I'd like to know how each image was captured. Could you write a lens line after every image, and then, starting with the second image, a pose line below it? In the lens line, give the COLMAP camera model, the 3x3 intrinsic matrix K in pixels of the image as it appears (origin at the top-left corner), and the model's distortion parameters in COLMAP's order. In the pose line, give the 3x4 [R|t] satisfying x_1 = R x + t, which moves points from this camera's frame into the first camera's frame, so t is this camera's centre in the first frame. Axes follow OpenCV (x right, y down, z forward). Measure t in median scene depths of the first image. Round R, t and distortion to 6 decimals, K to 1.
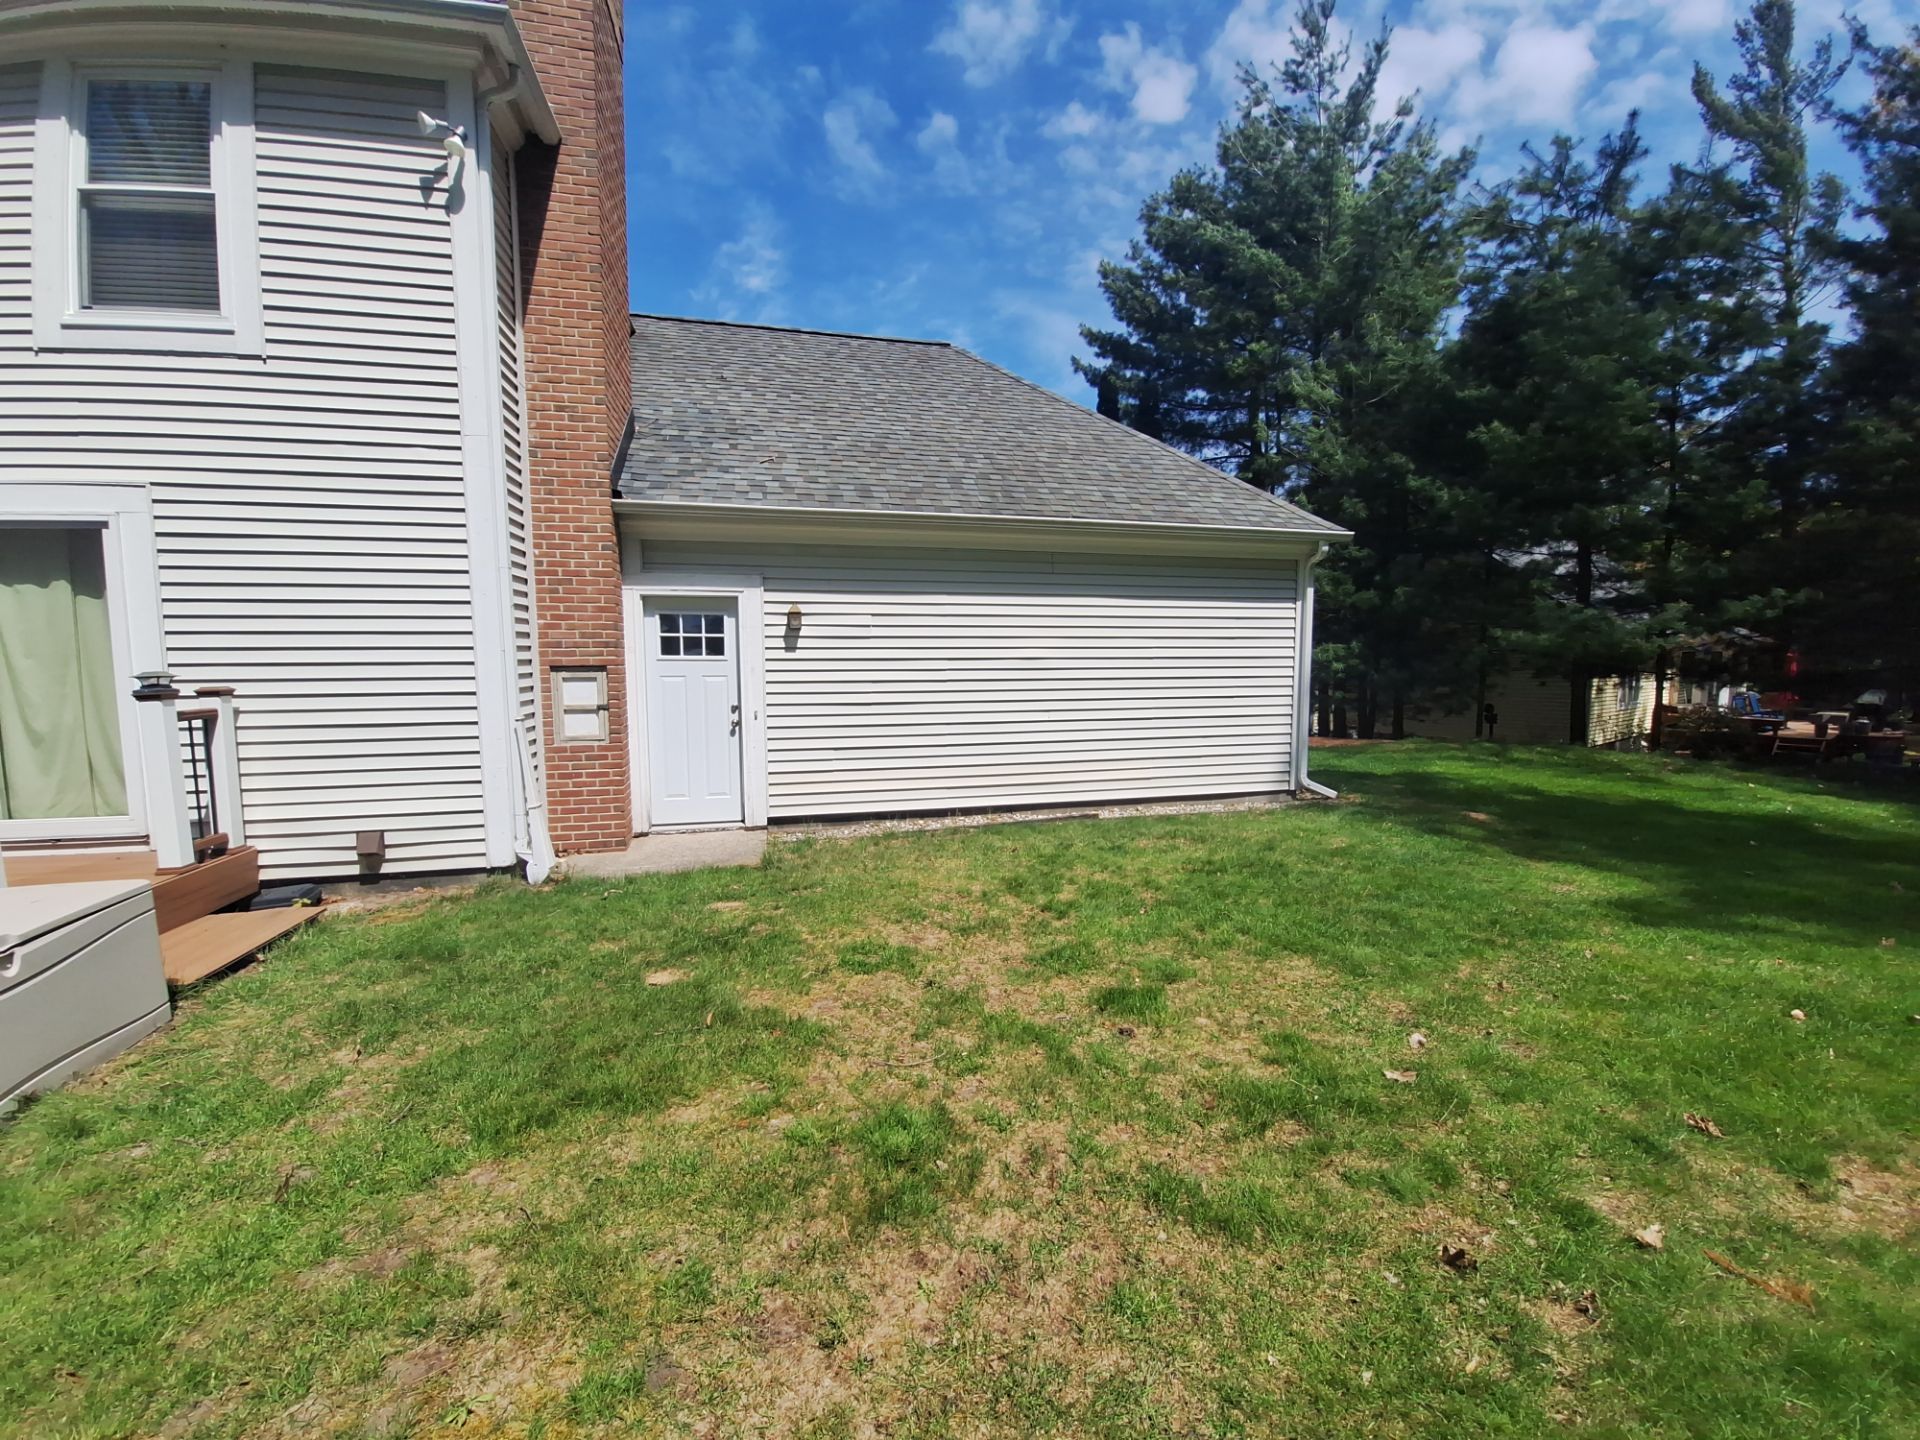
lens RADIAL K [[760.2, 0, 964.8], [0, 760.2, 725.1], [0, 0, 1]] dist [-0.009419, -0.007067]
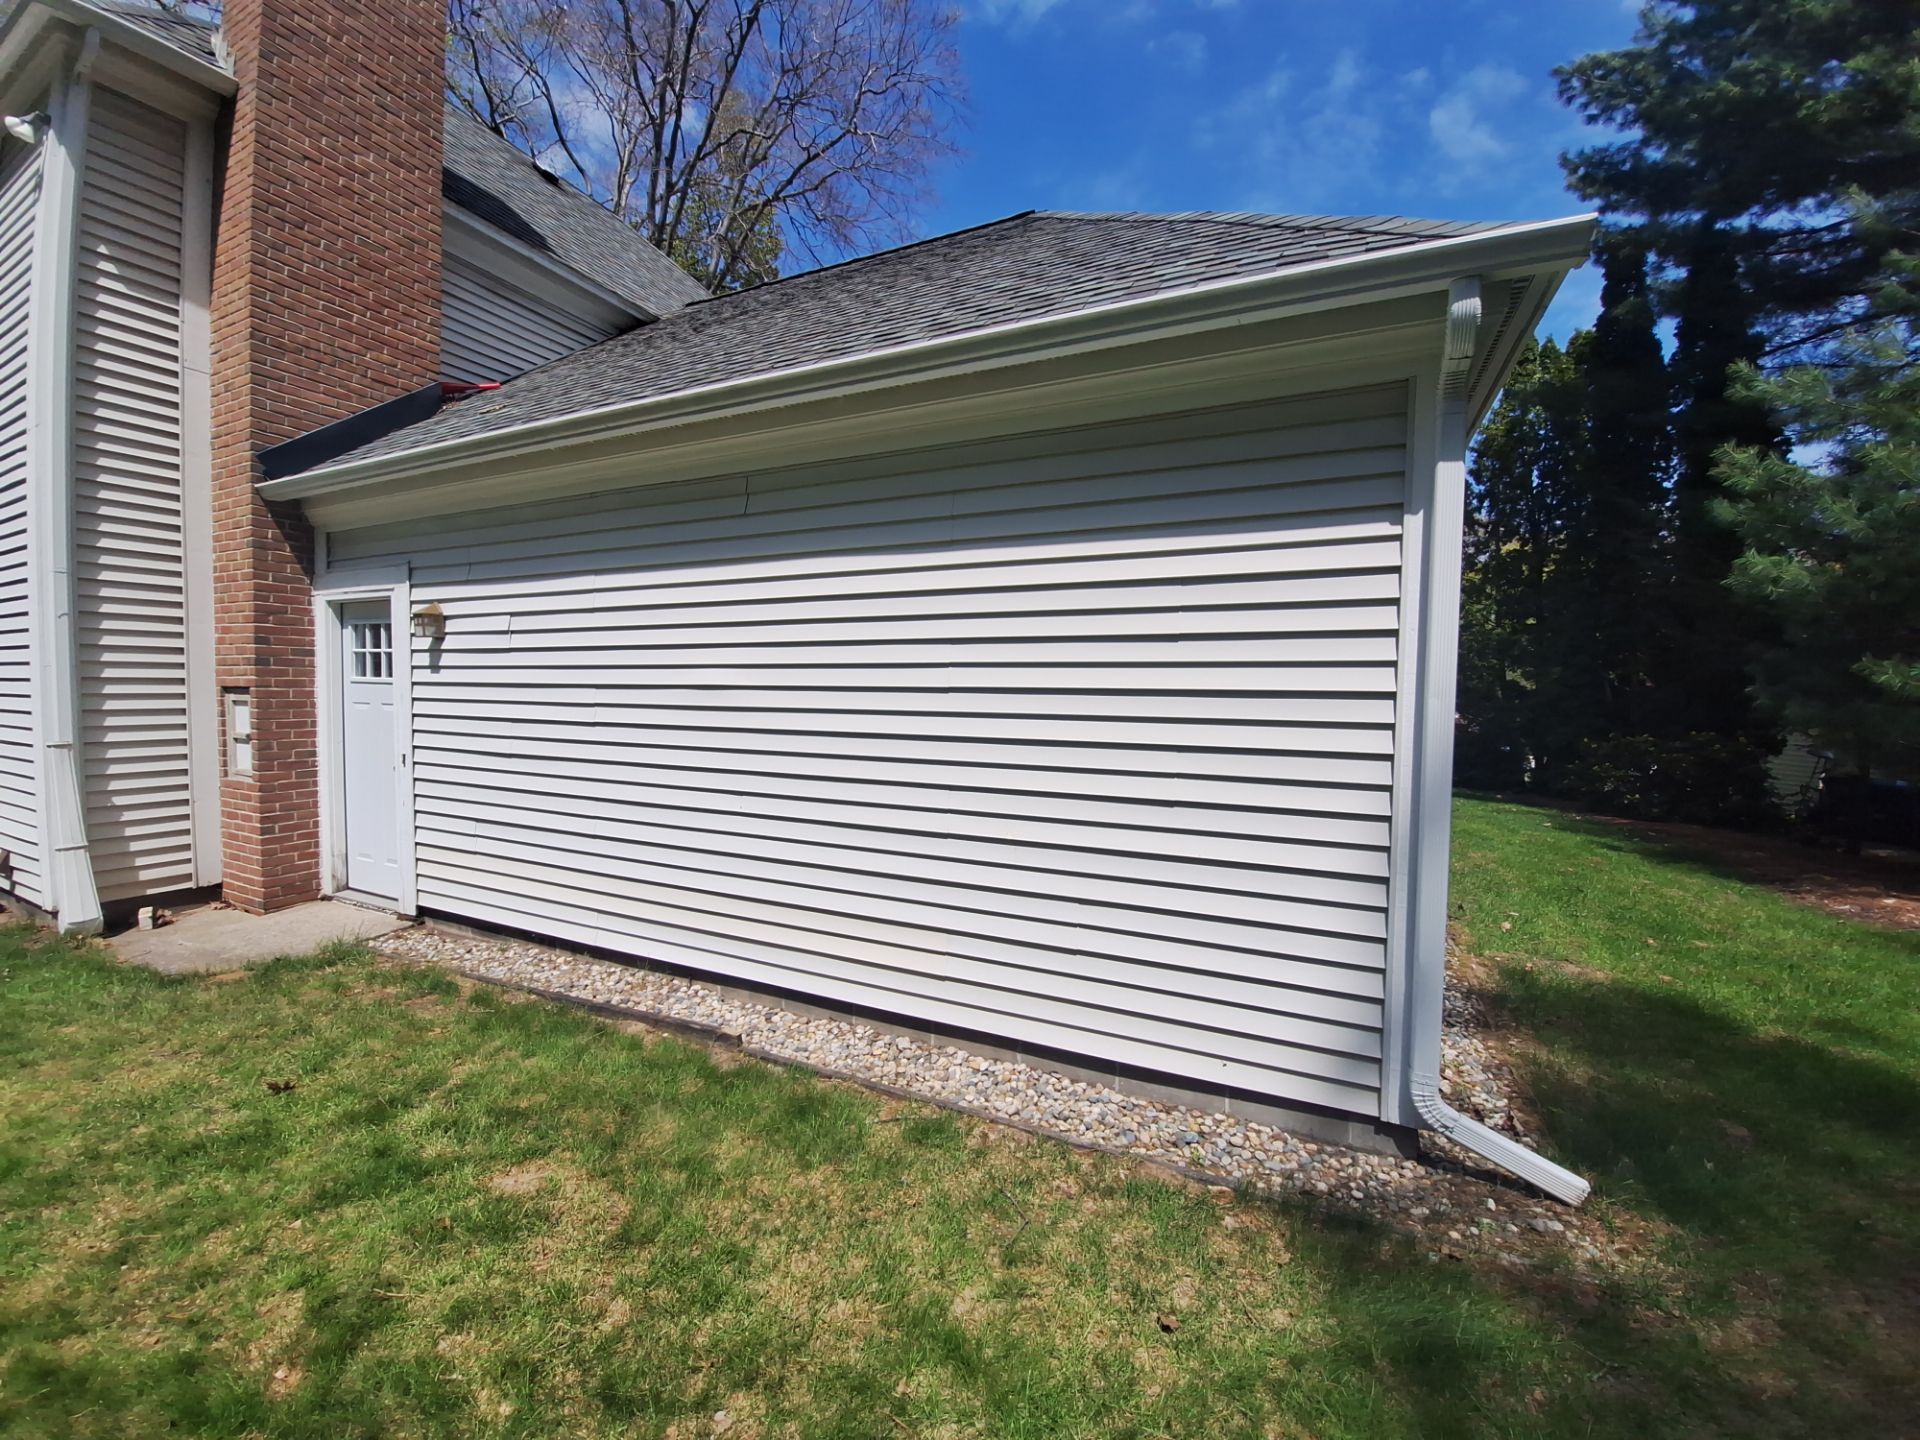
lens RADIAL K [[760.2, 0, 968.3], [0, 760.2, 723.7], [0, 0, 1]] dist [-0.009419, -0.007067]
pose [[0.779714, 0.041682, -0.624747, 0.725001], [-0.071936, 0.997138, -0.023252, -0.086119], [0.621990, 0.063071, 0.780481, 0.963081]]
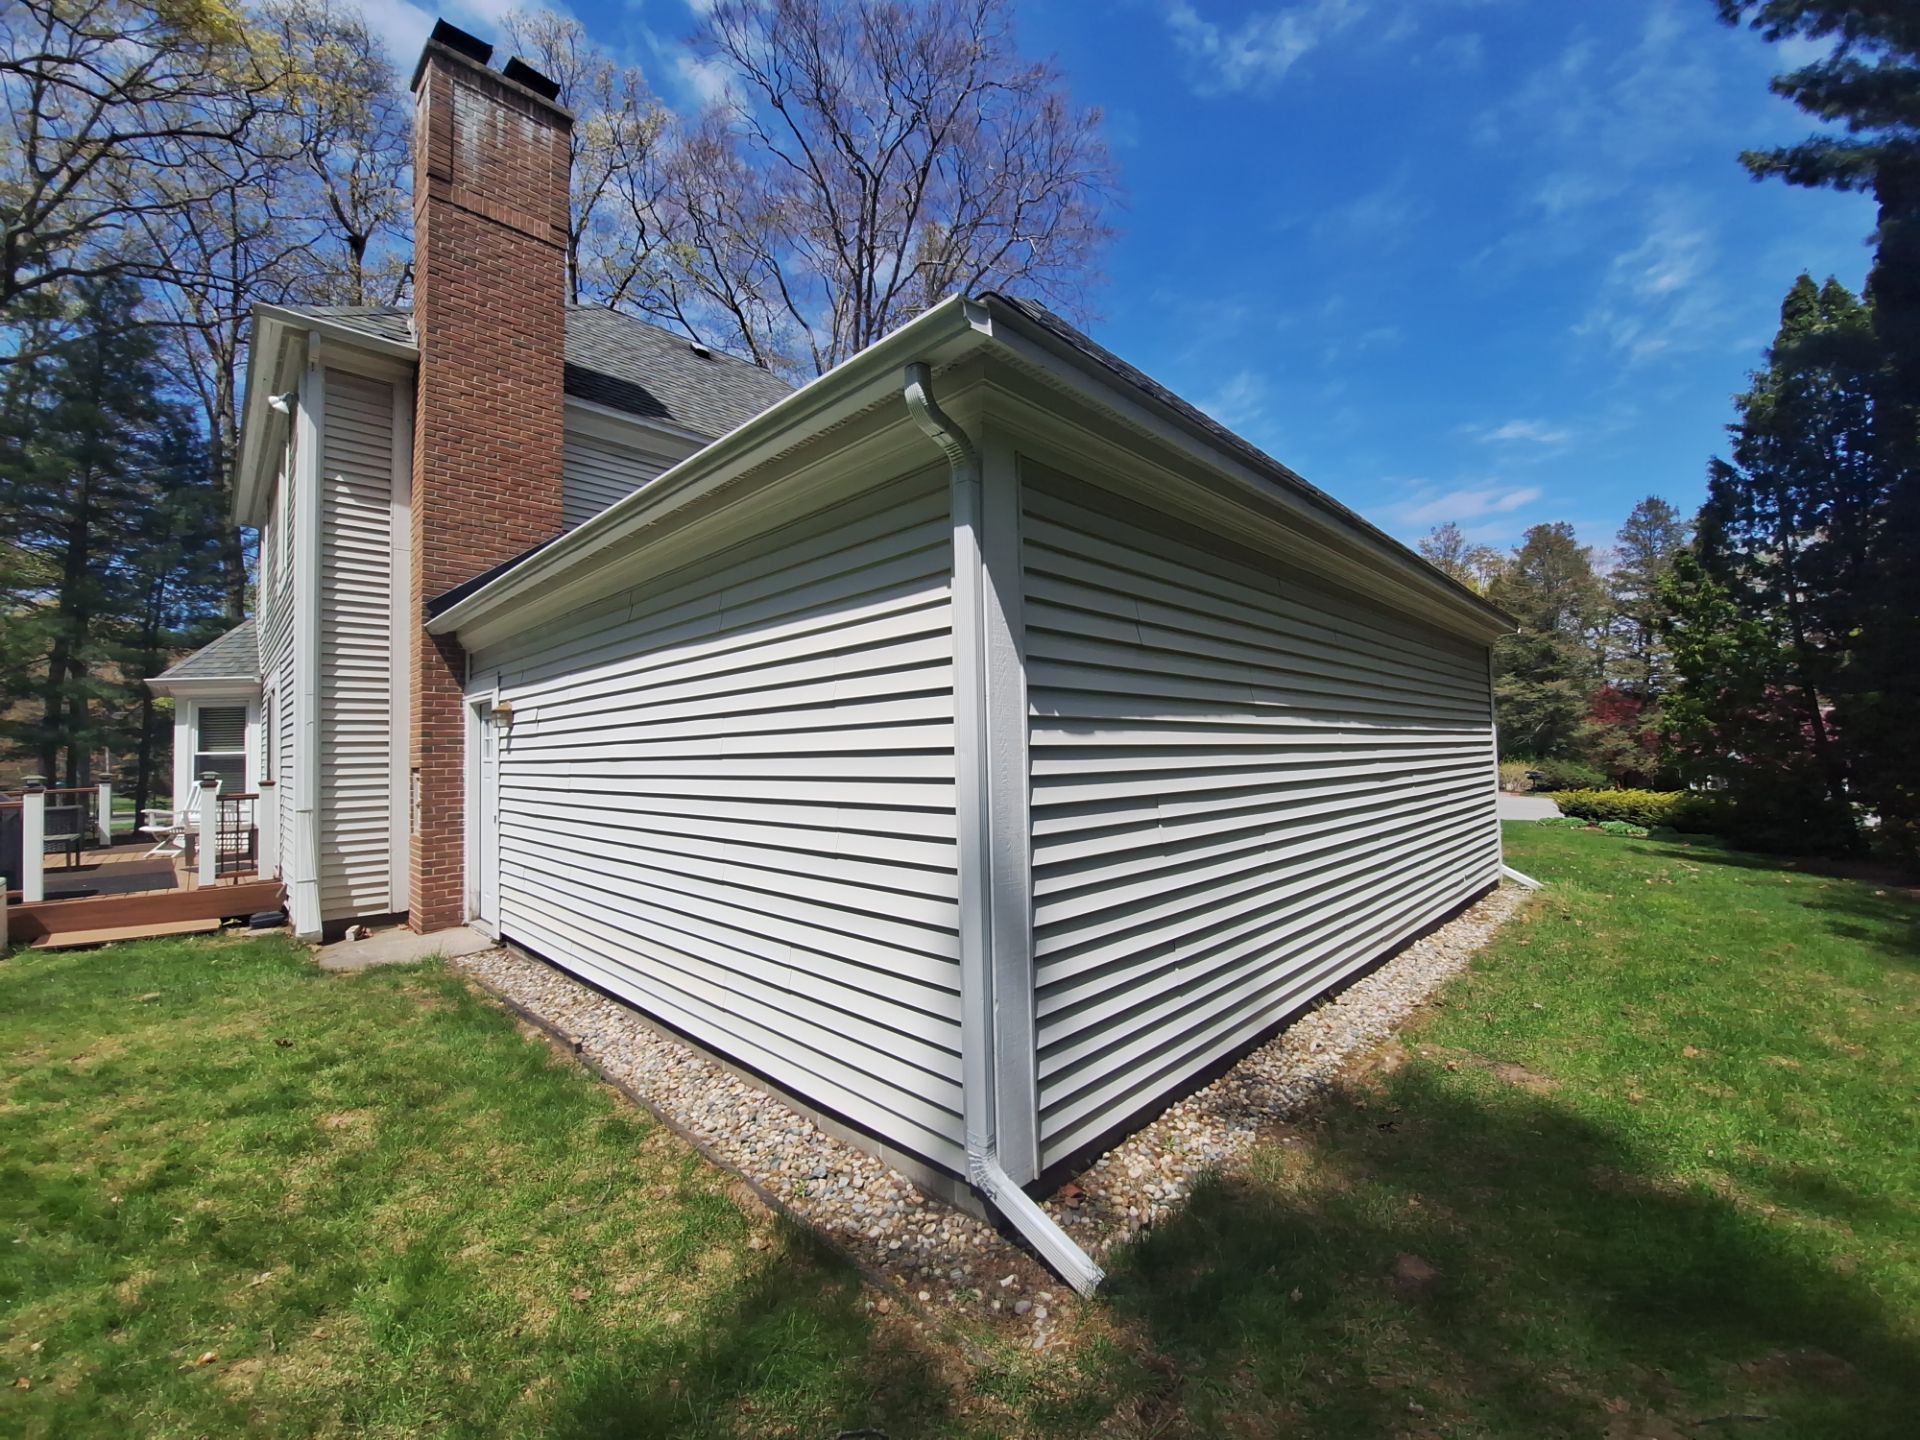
lens RADIAL K [[760.2, 0, 973.6], [0, 760.2, 722.2], [0, 0, 1]] dist [-0.009419, -0.007067]
pose [[0.528895, -0.042392, -0.847628, 1.054697], [-0.056535, 0.994773, -0.085027, -0.110196], [0.846802, 0.092891, 0.523734, 1.244056]]
